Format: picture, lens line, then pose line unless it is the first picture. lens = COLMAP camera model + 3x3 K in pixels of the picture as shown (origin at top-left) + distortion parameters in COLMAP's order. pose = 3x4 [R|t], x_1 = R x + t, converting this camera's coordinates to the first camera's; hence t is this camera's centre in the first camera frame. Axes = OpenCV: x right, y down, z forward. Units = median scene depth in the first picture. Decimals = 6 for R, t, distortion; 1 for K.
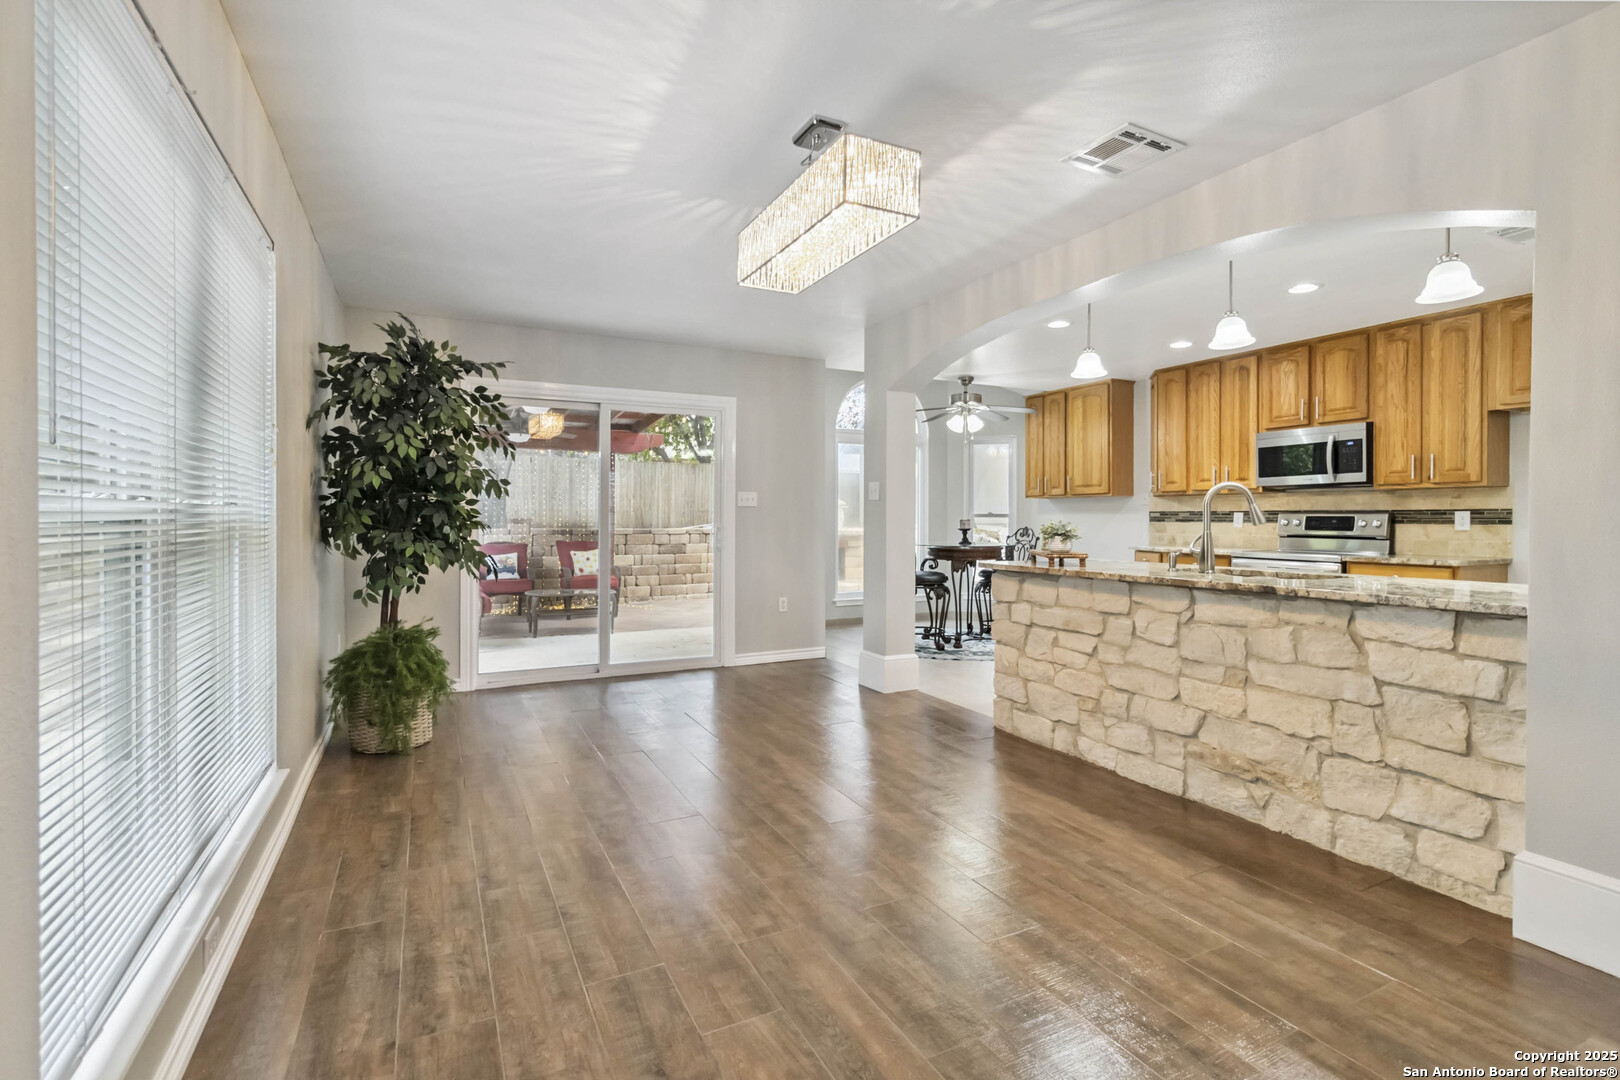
lens RADIAL K [[761.2, 0, 821.5], [0, 761.2, 526.1], [0, 0, 1]] dist [0.001690, 0.001571]
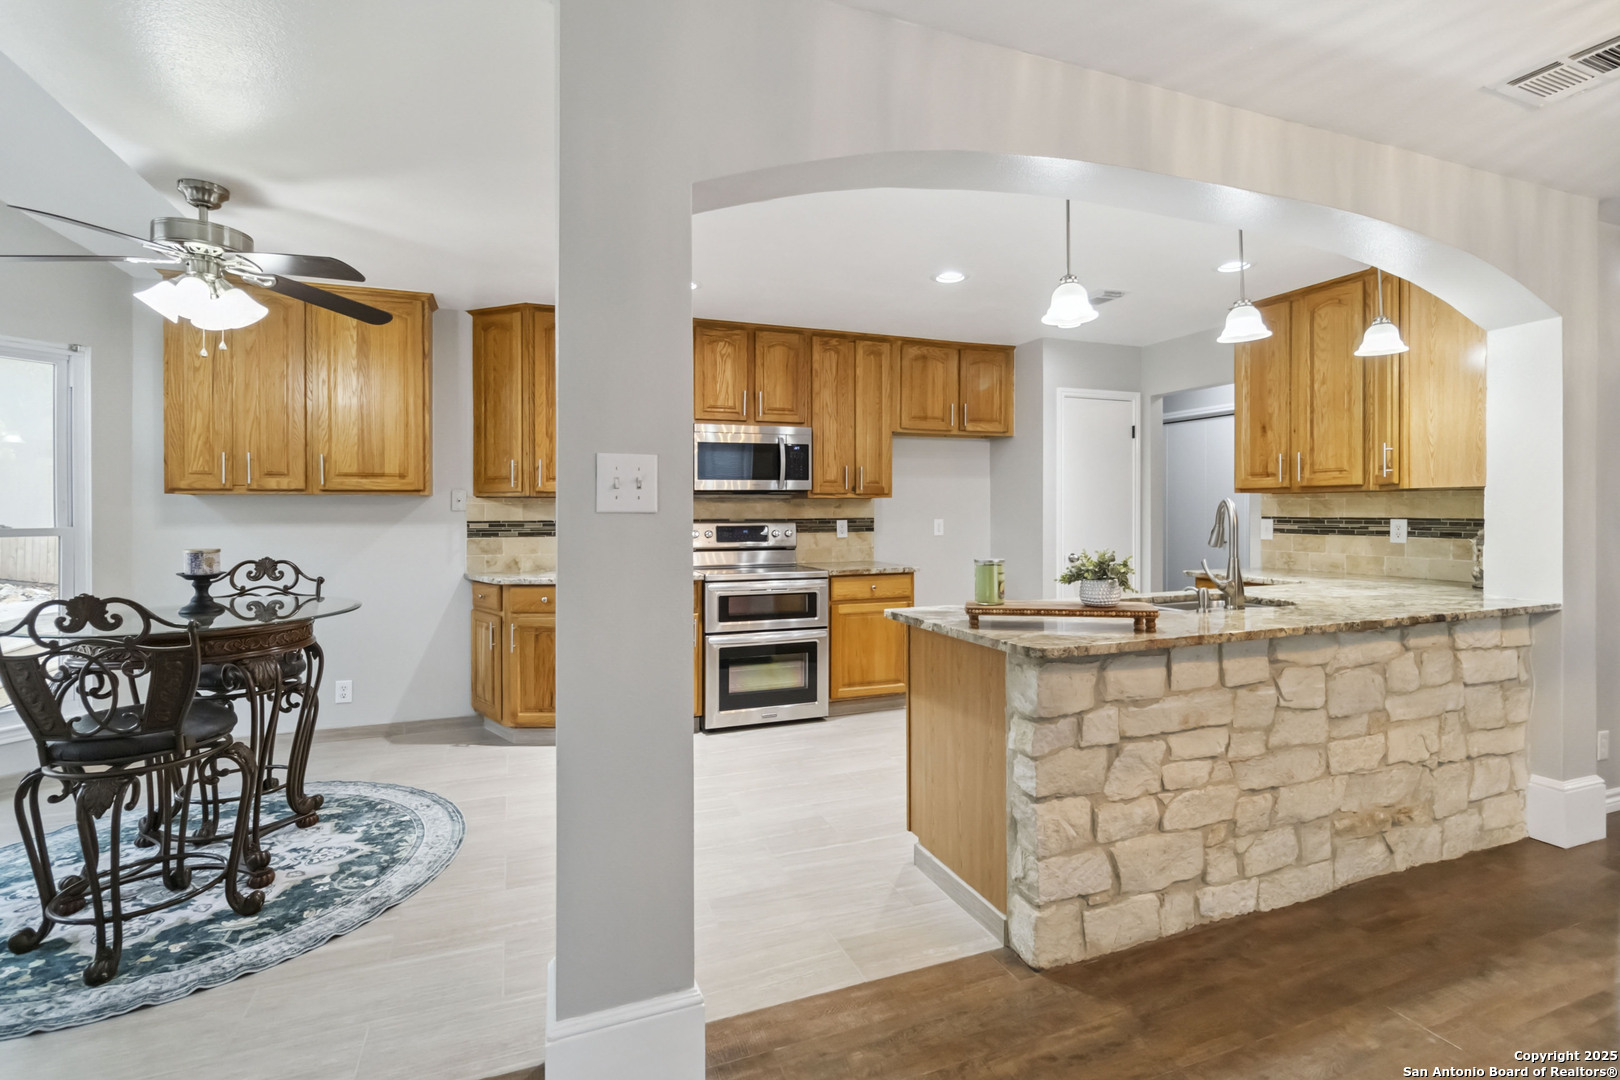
lens RADIAL K [[761.2, 0, 816.6], [0, 761.2, 513.8], [0, 0, 1]] dist [0.001690, 0.001571]
pose [[0.099251, -0.007761, 0.995032, -0.309195], [0.015121, 0.999866, 0.006290, -0.045515], [-0.994948, 0.014422, 0.099355, 1.190287]]
